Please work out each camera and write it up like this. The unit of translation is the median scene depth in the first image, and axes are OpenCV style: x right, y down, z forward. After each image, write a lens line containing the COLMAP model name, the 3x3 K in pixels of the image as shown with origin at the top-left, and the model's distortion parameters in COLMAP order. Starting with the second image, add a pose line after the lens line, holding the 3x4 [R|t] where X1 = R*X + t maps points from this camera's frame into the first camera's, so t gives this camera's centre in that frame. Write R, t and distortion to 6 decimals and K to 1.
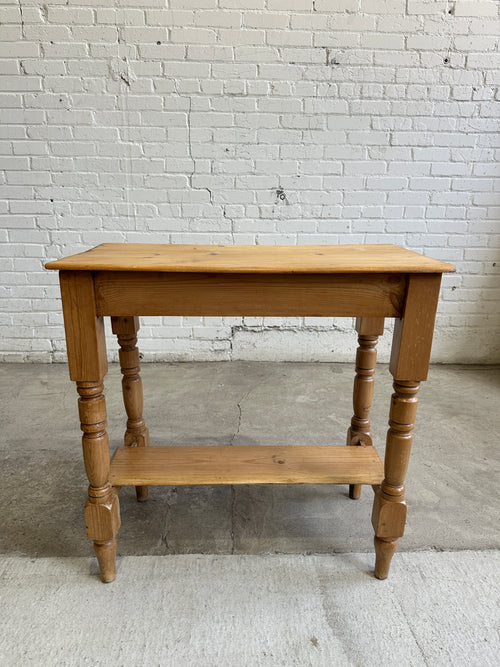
lens RADIAL K [[475.7, 0, 249.2], [0, 475.7, 333.2], [0, 0, 1]] dist [0.027217, -0.042713]
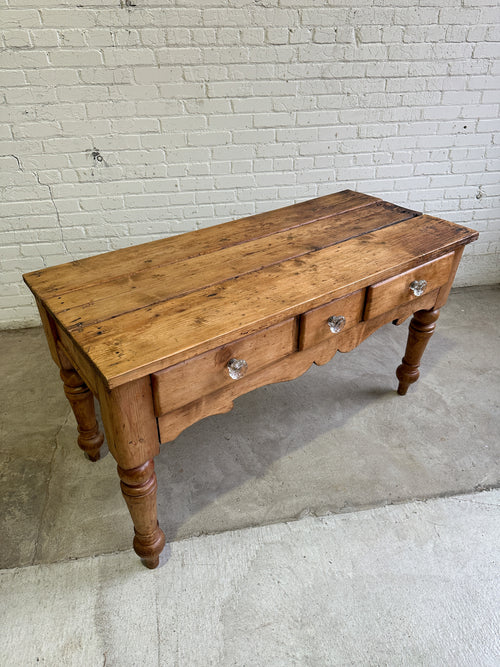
lens RADIAL K [[475.7, 0, 255.8], [0, 475.7, 329.1], [0, 0, 1]] dist [0.027217, -0.042713]
pose [[0.987888, -0.095639, 0.122194, 0.235231], [0.055743, 0.953640, 0.295742, -0.236207], [-0.144813, -0.285348, 0.947420, -0.033184]]
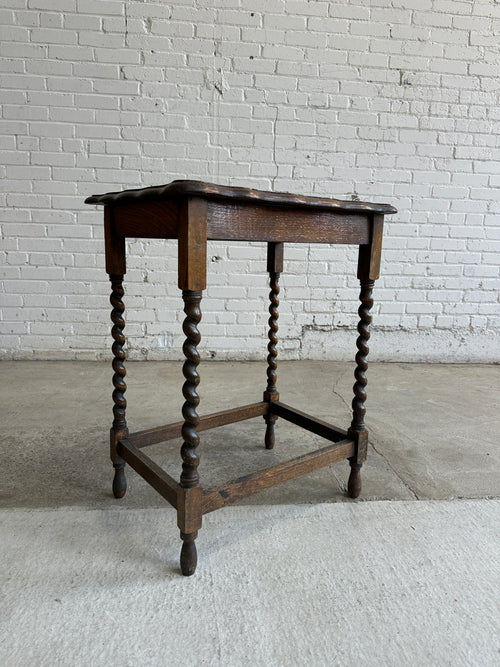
lens RADIAL K [[474.4, 0, 249.0], [0, 474.4, 328.8], [0, 0, 1]] dist [0.035634, -0.049766]
pose [[0.997200, 0.006831, 0.074472, -0.256384], [0.000875, 0.994686, -0.102950, 0.110084], [-0.074780, 0.102727, 0.991895, -0.010451]]
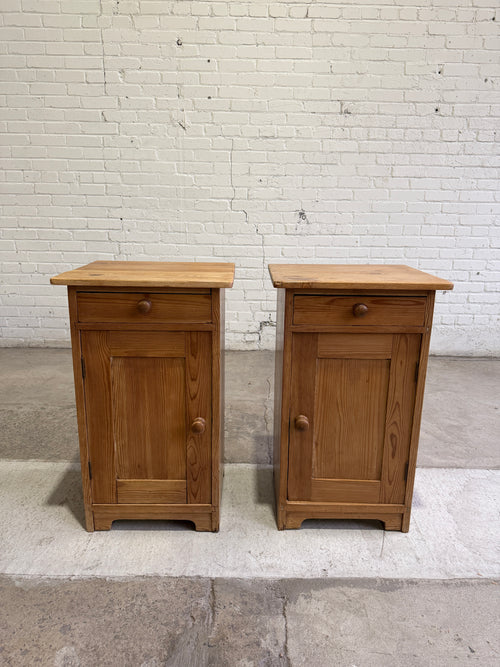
lens RADIAL K [[475.7, 0, 247.1], [0, 475.7, 336.9], [0, 0, 1]] dist [0.027217, -0.042713]
pose [[0.999376, 0.014772, -0.032077, -0.035201], [-0.015412, 0.999686, -0.019778, 0.055028], [0.031774, 0.020260, 0.999290, -0.251153]]
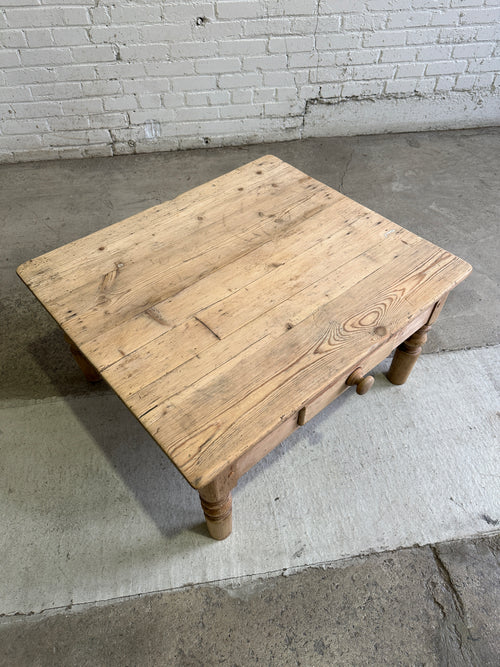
lens RADIAL K [[475.7, 0, 244.5], [0, 475.7, 335.1], [0, 0, 1]] dist [0.027217, -0.042713]
pose [[0.991353, -0.103446, 0.080729, -0.304936], [0.043219, 0.838312, 0.543475, -0.153382], [-0.123897, -0.535287, 0.835534, 0.017654]]
